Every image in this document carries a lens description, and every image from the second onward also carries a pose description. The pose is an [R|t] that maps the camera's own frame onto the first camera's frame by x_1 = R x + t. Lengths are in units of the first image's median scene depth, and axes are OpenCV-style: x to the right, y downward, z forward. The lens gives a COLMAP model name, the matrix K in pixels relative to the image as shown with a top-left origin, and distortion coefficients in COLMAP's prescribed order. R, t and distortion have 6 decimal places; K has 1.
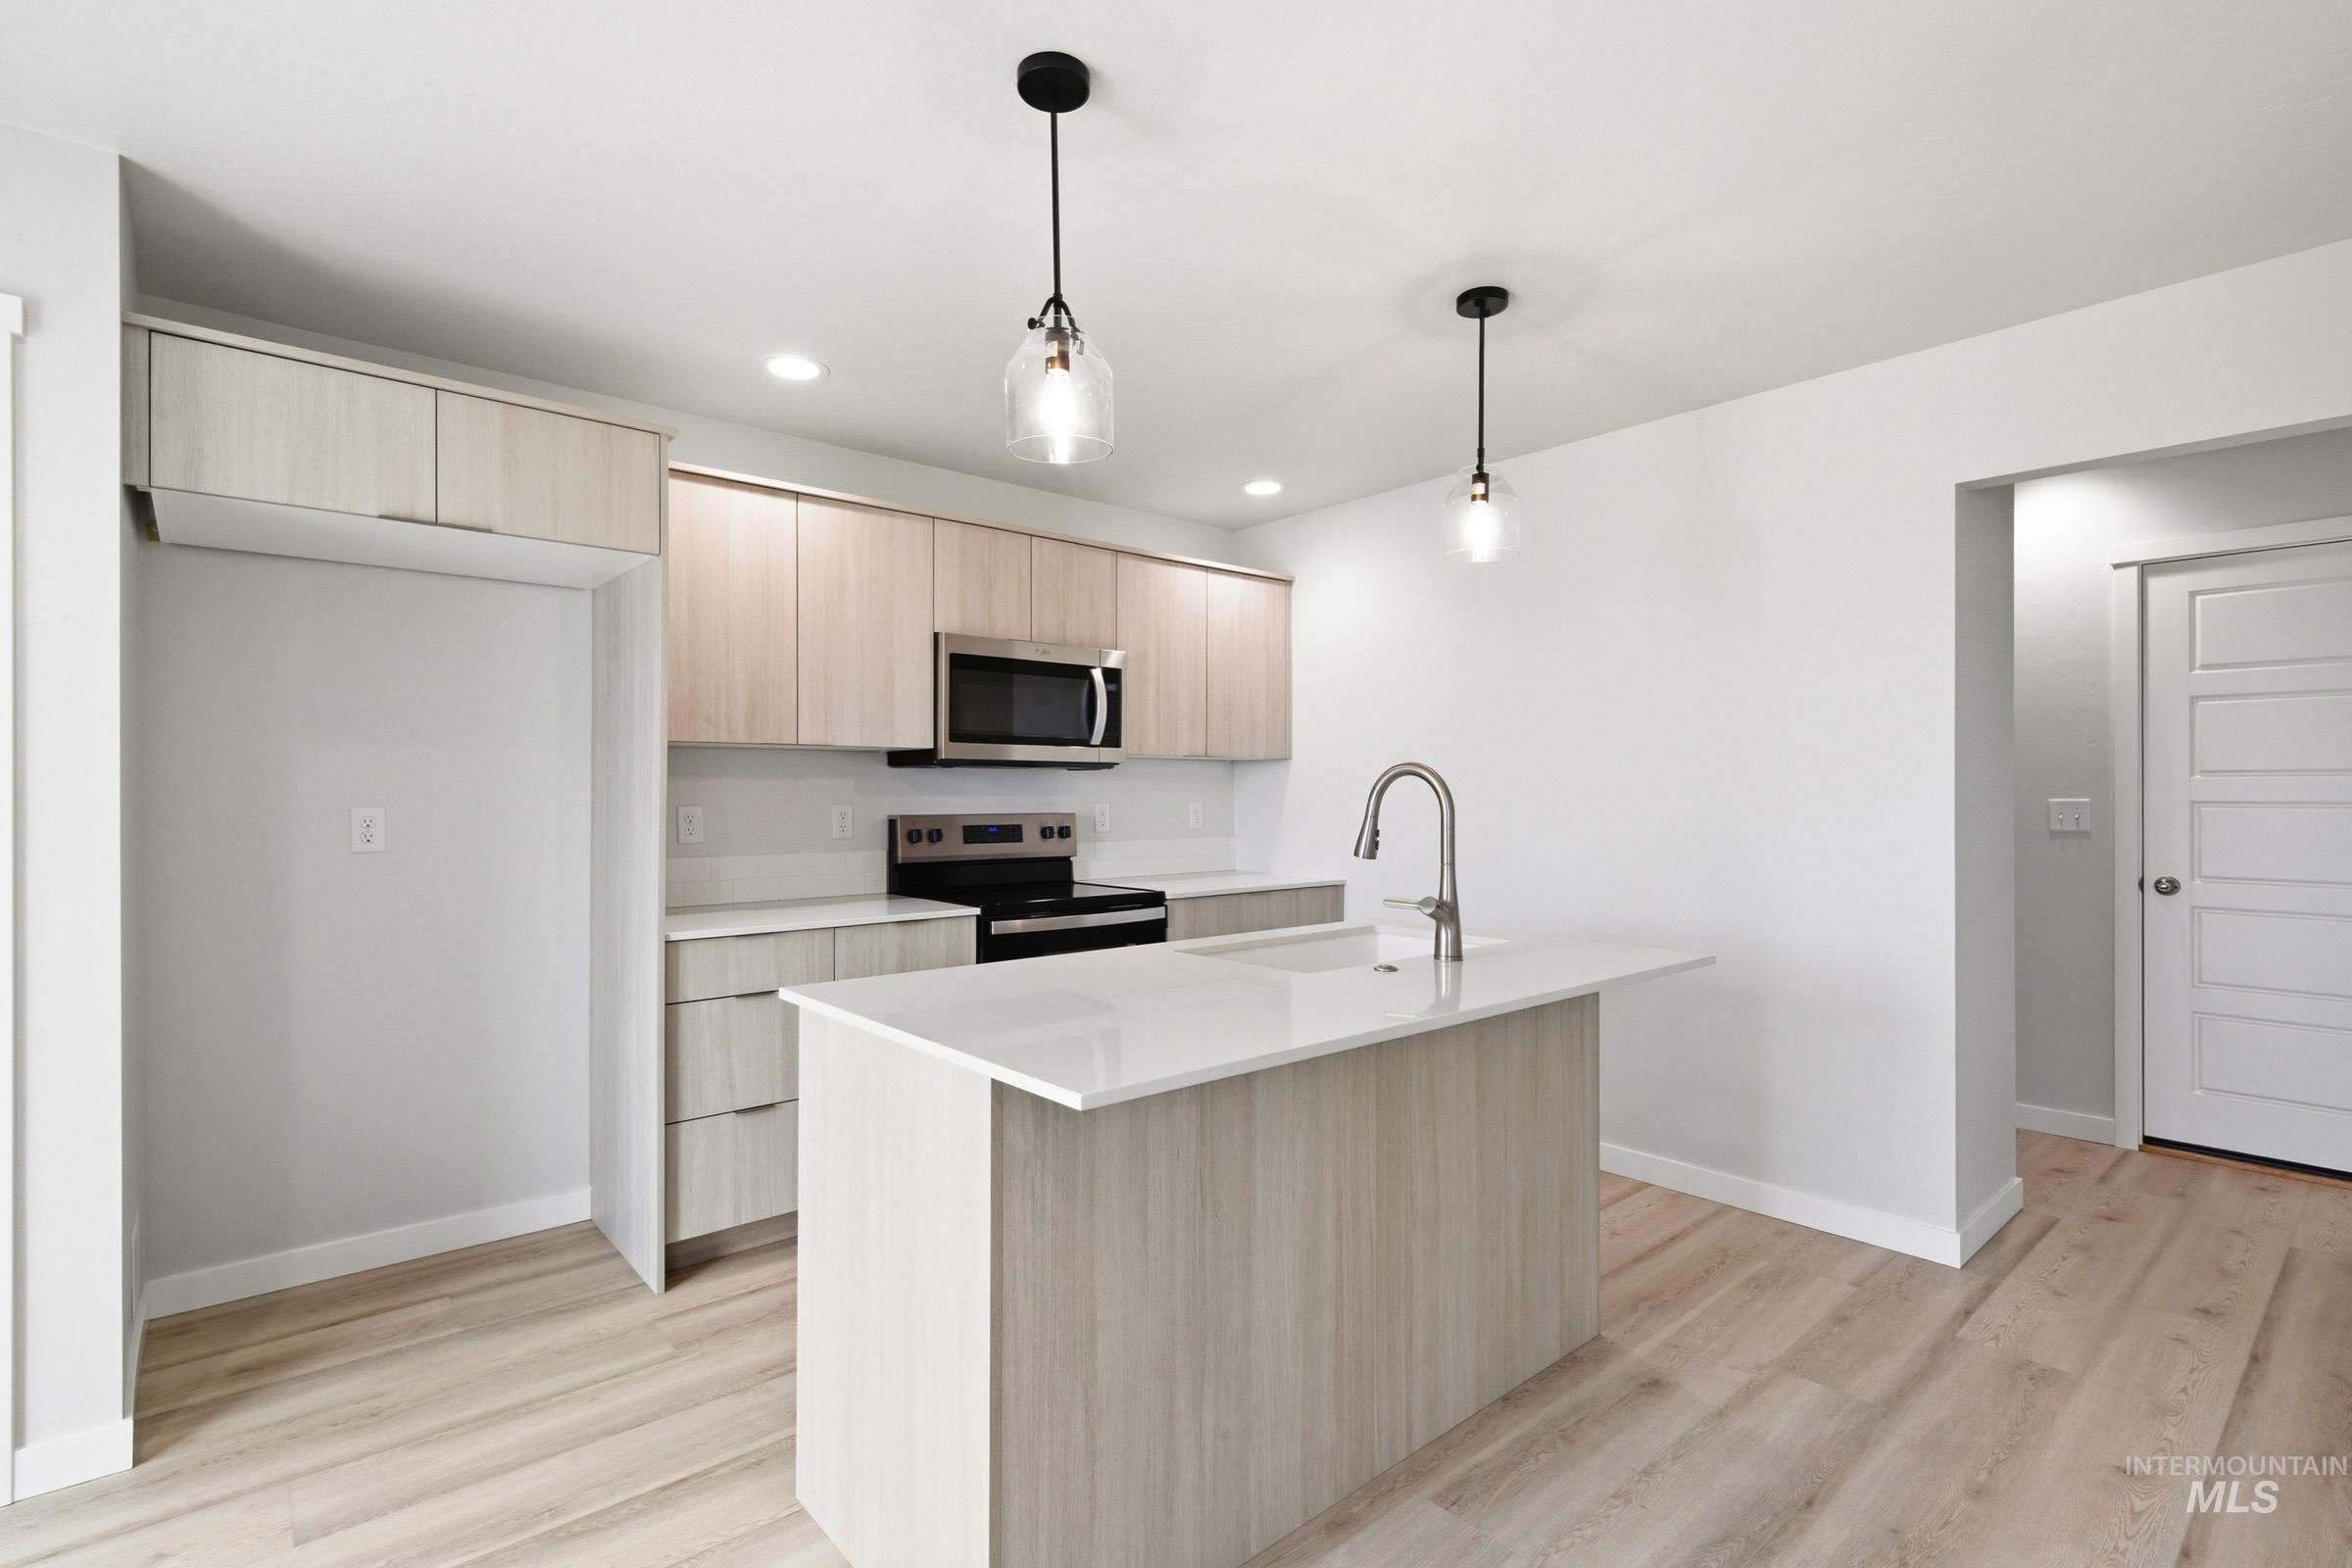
lens RADIAL K [[1094.8, 0, 1169.3], [0, 1094.8, 791.0], [0, 0, 1]] dist [0.005772, -0.001796]
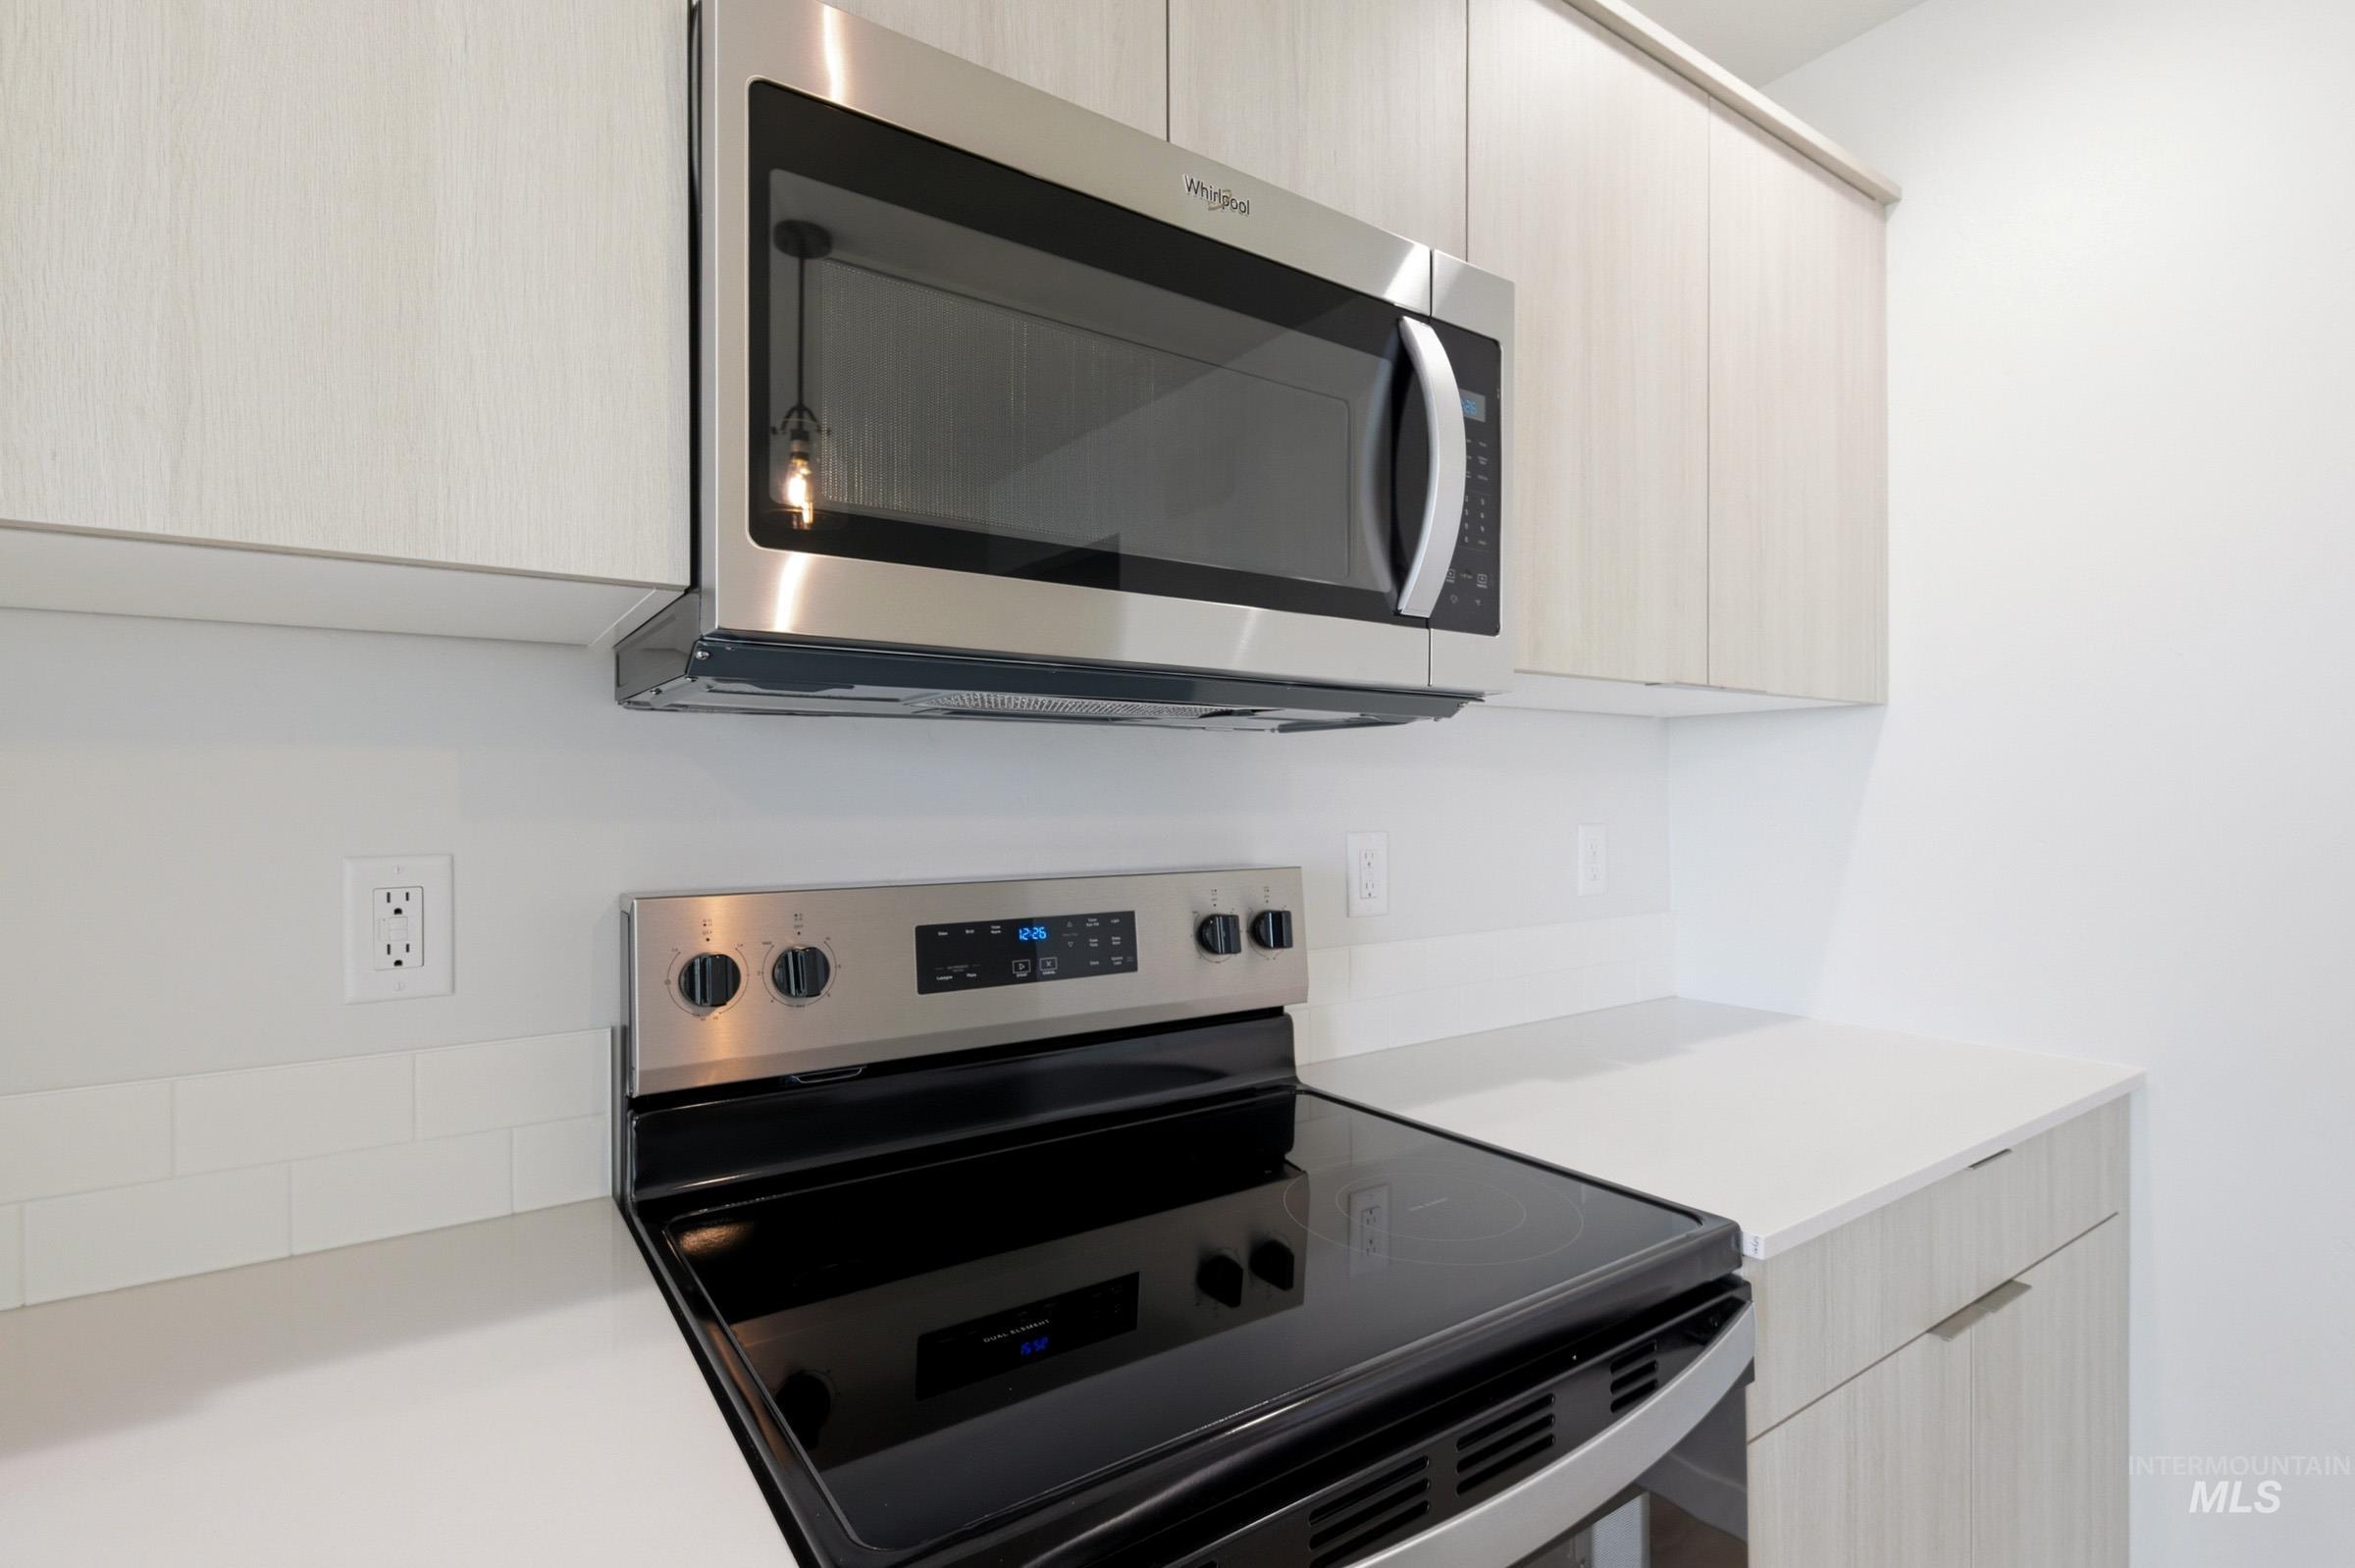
lens RADIAL K [[1109.0, 0, 1175.7], [0, 1109.0, 795.2], [0, 0, 1]] dist [0.002610, -0.001882]
pose [[0.995197, -0.004000, -0.097813, -0.124021], [0.003832, 0.999991, -0.001907, 0.000086], [0.097820, 0.001523, 0.995203, 0.926853]]
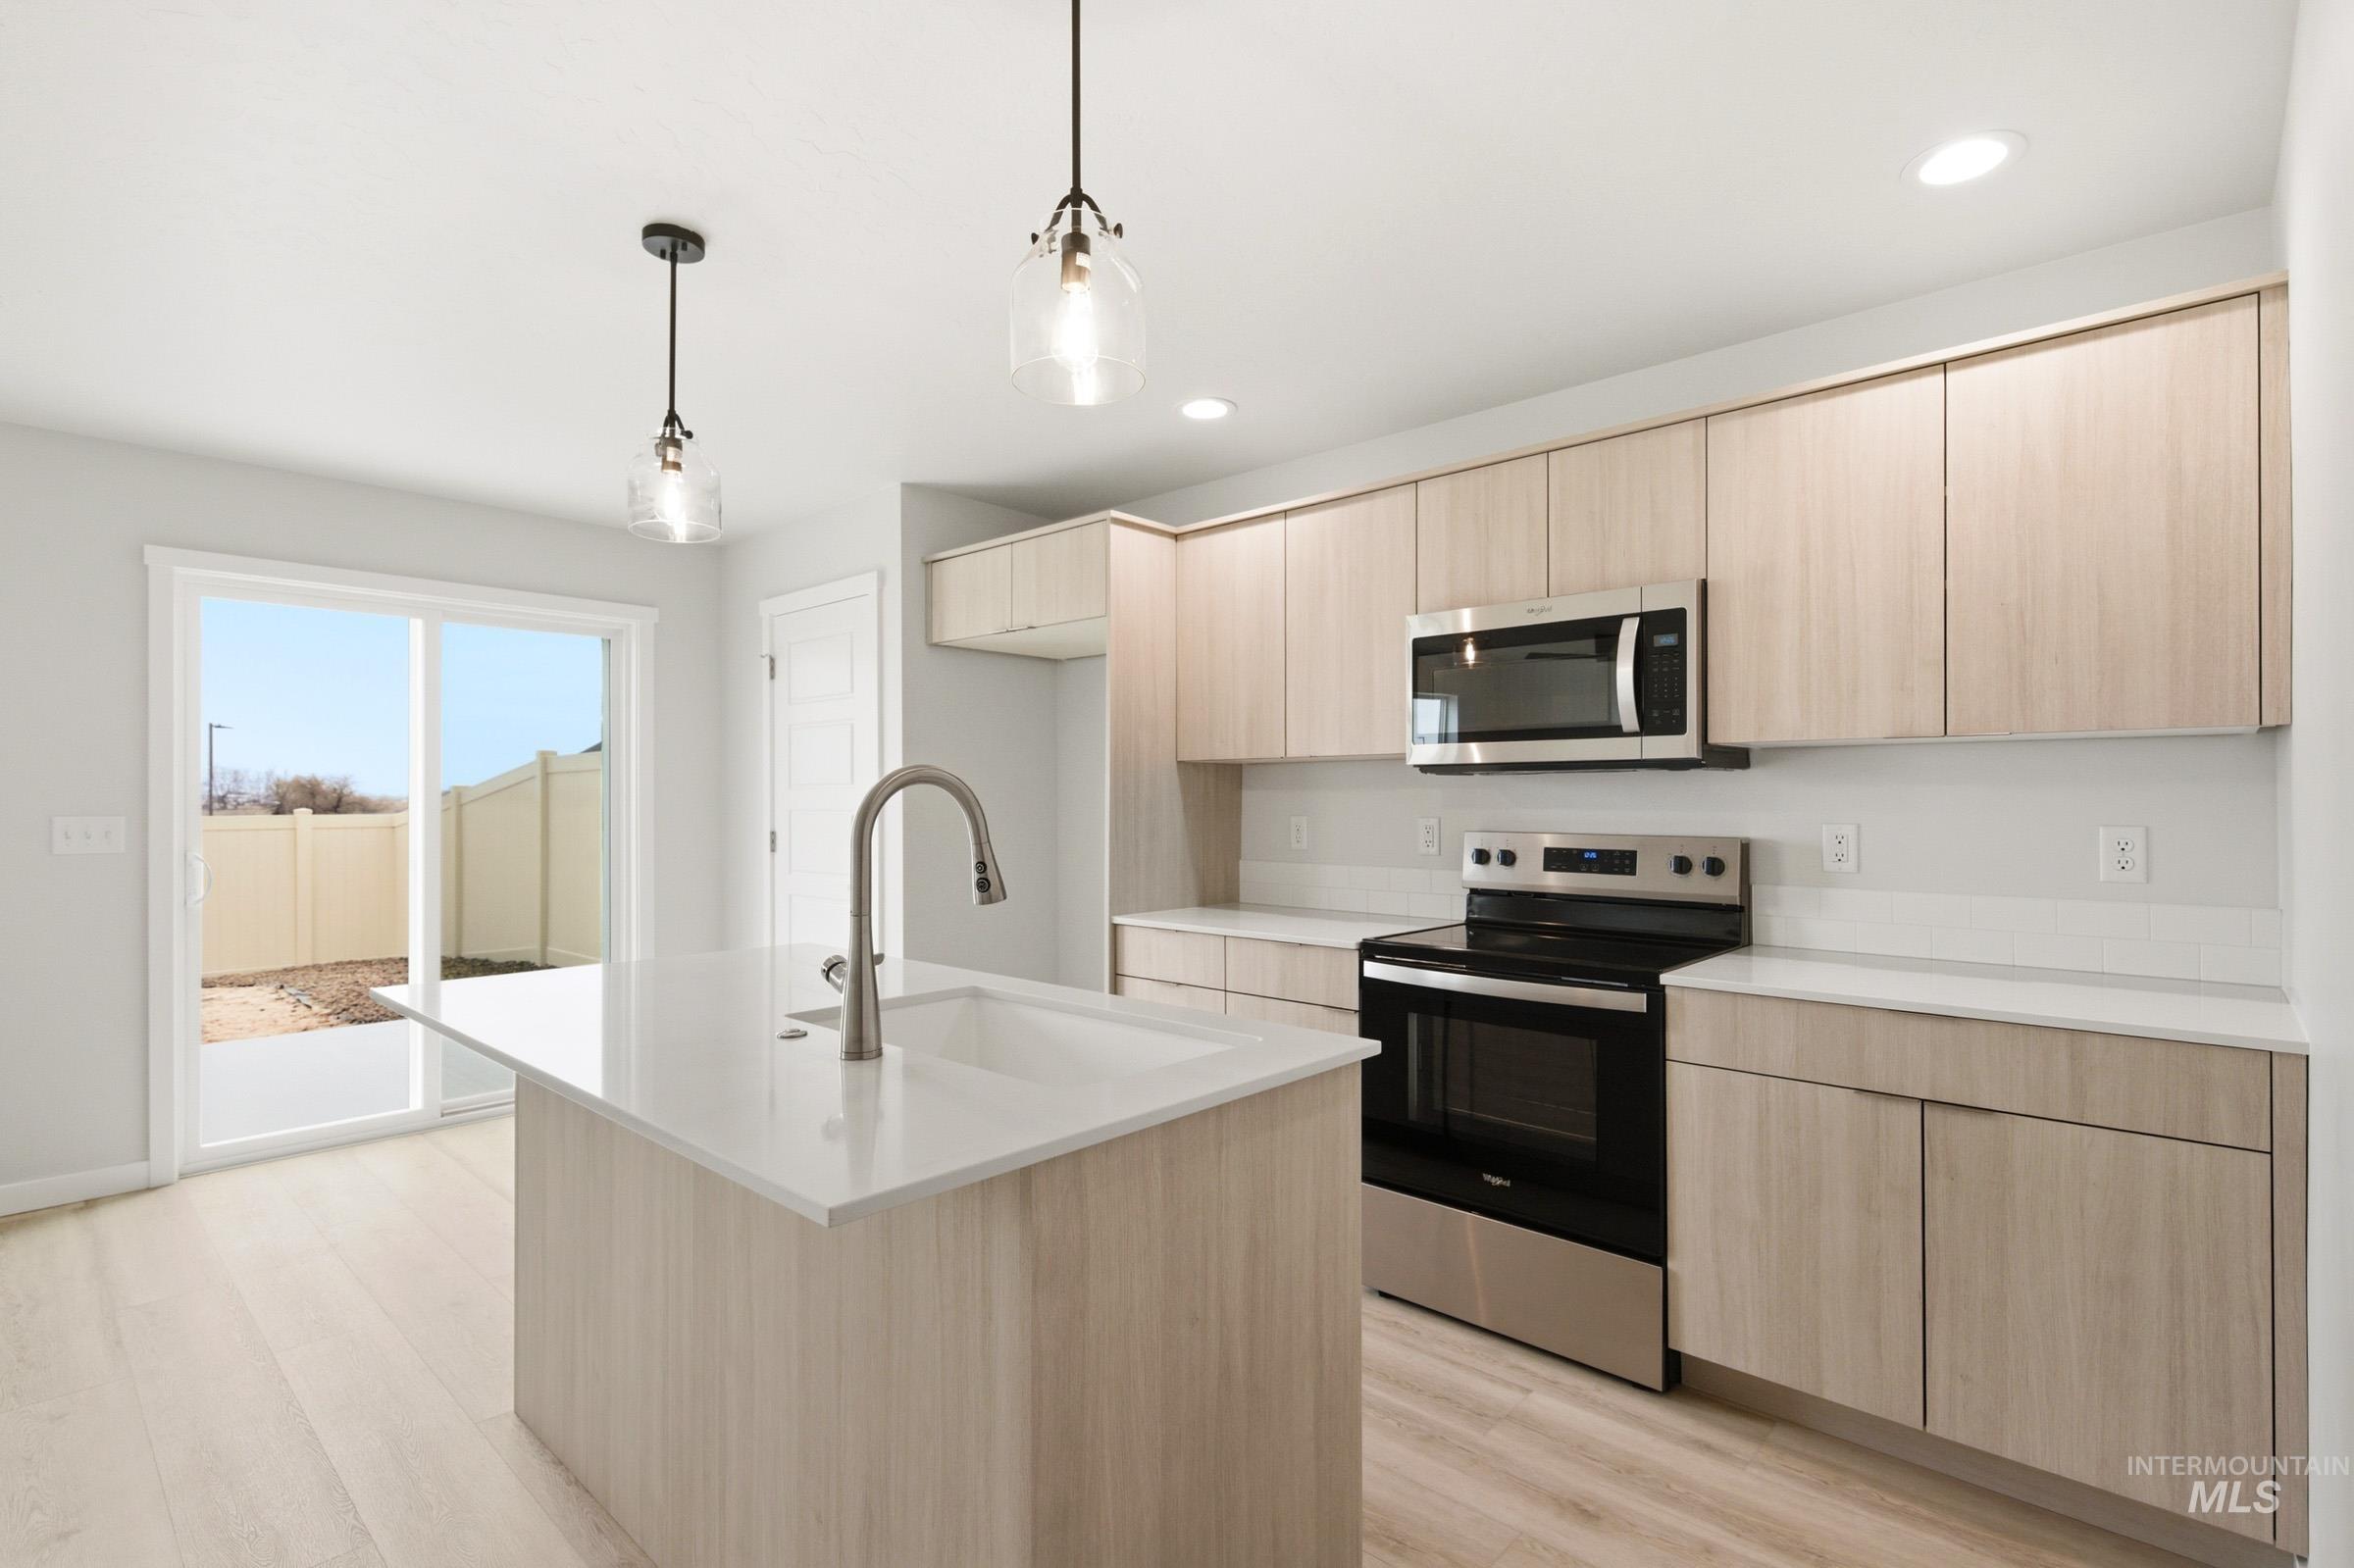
lens RADIAL K [[1095.7, 0, 1170.3], [0, 1095.7, 791.0], [0, 0, 1]] dist [0.005772, -0.001796]
pose [[0.116288, -0.009279, -0.993172, 0.698089], [-0.000291, 0.999956, -0.009377, -0.001299], [0.993216, 0.001379, 0.116280, 0.815783]]
